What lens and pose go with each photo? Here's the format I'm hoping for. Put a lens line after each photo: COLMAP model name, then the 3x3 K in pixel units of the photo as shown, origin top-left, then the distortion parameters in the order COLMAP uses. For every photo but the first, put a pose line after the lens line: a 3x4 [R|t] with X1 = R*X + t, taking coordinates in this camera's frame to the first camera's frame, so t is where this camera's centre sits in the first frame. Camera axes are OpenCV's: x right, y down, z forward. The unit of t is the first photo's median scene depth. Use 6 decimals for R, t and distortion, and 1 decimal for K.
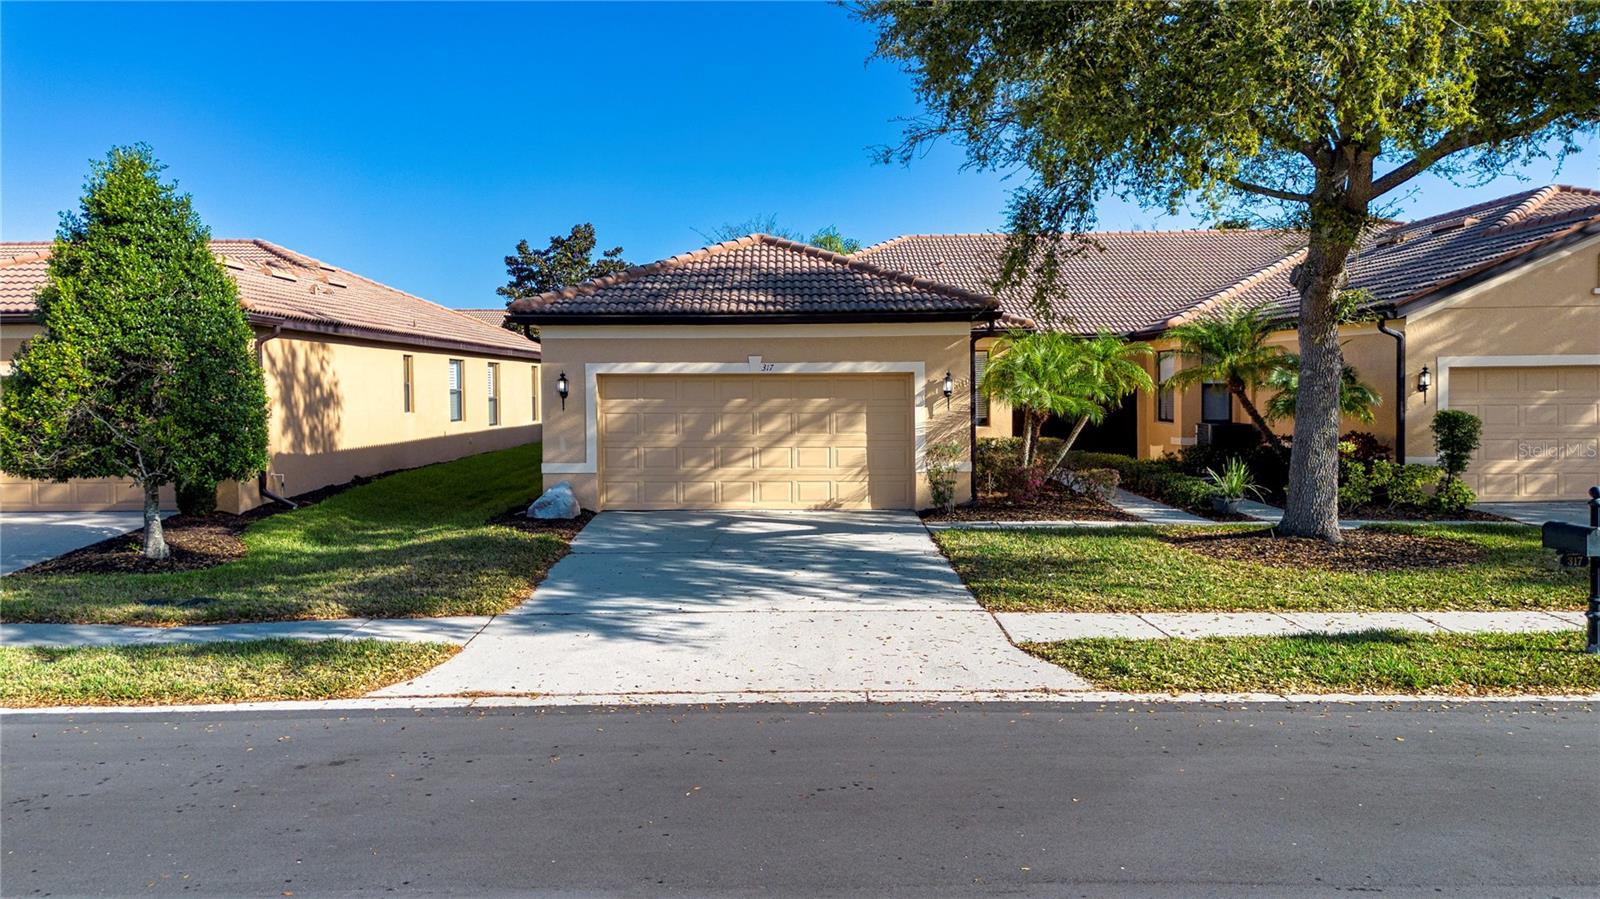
lens RADIAL K [[1125.5, 0, 799.9], [0, 1125.5, 397.8], [0, 0, 1]] dist [0.060162, -0.048144]
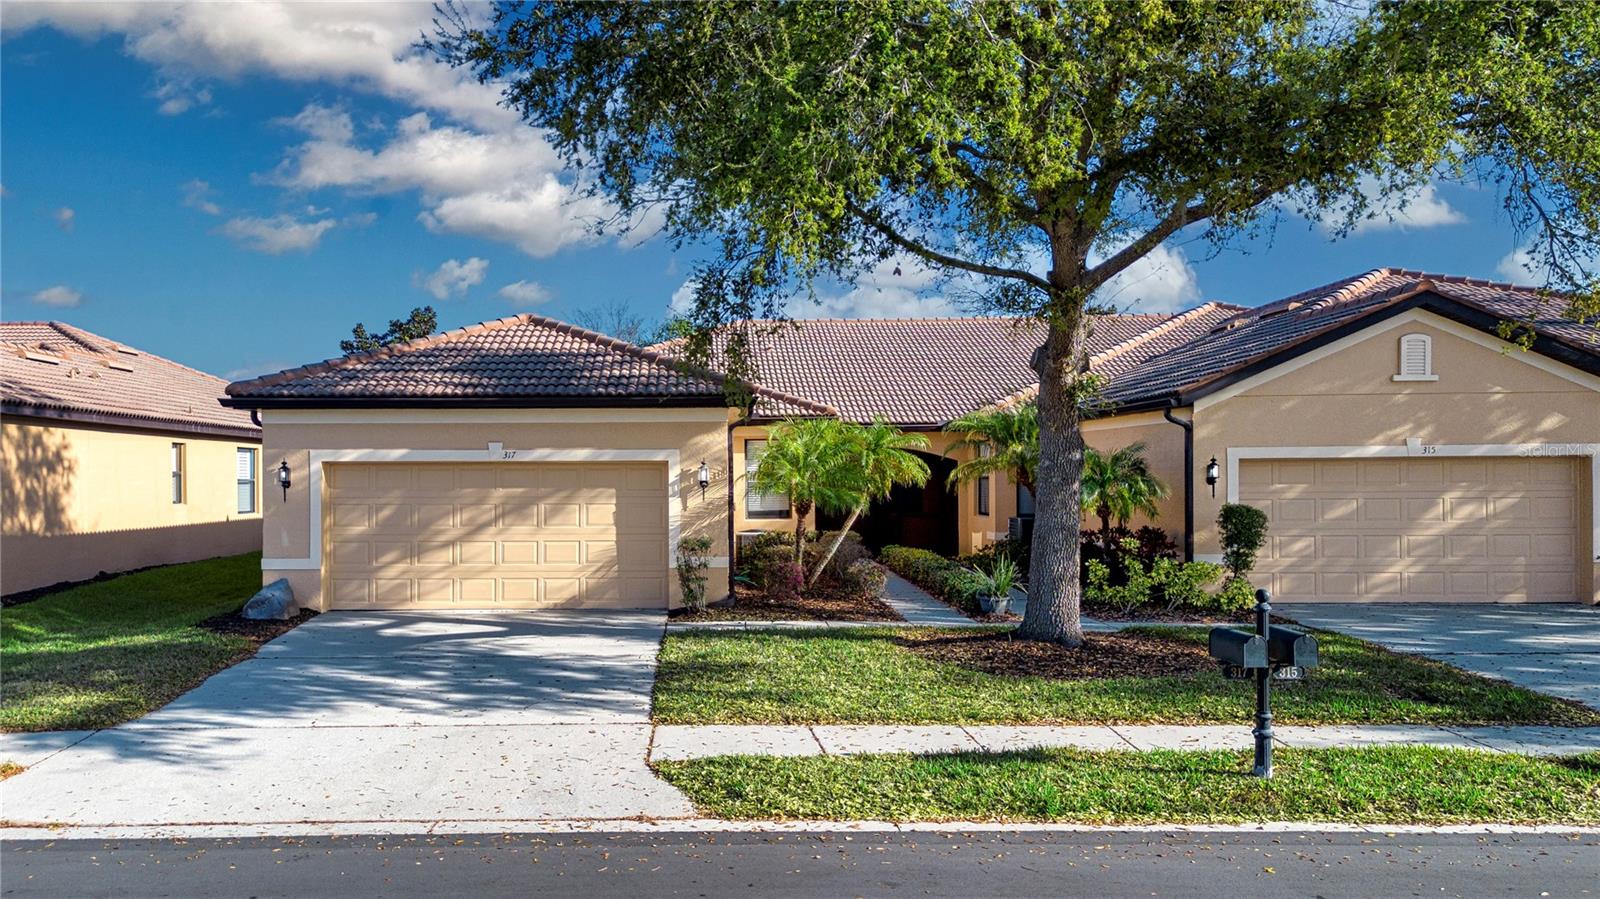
lens RADIAL K [[1160.8, 0, 707.2], [0, 1160.8, 451.5], [0, 0, 1]] dist [0.047618, -0.022695]
pose [[0.999988, 0.003735, 0.003136, 0.137049], [-0.003630, 0.999456, -0.032792, 0.000777], [-0.003257, 0.032780, 0.999457, 0.040823]]
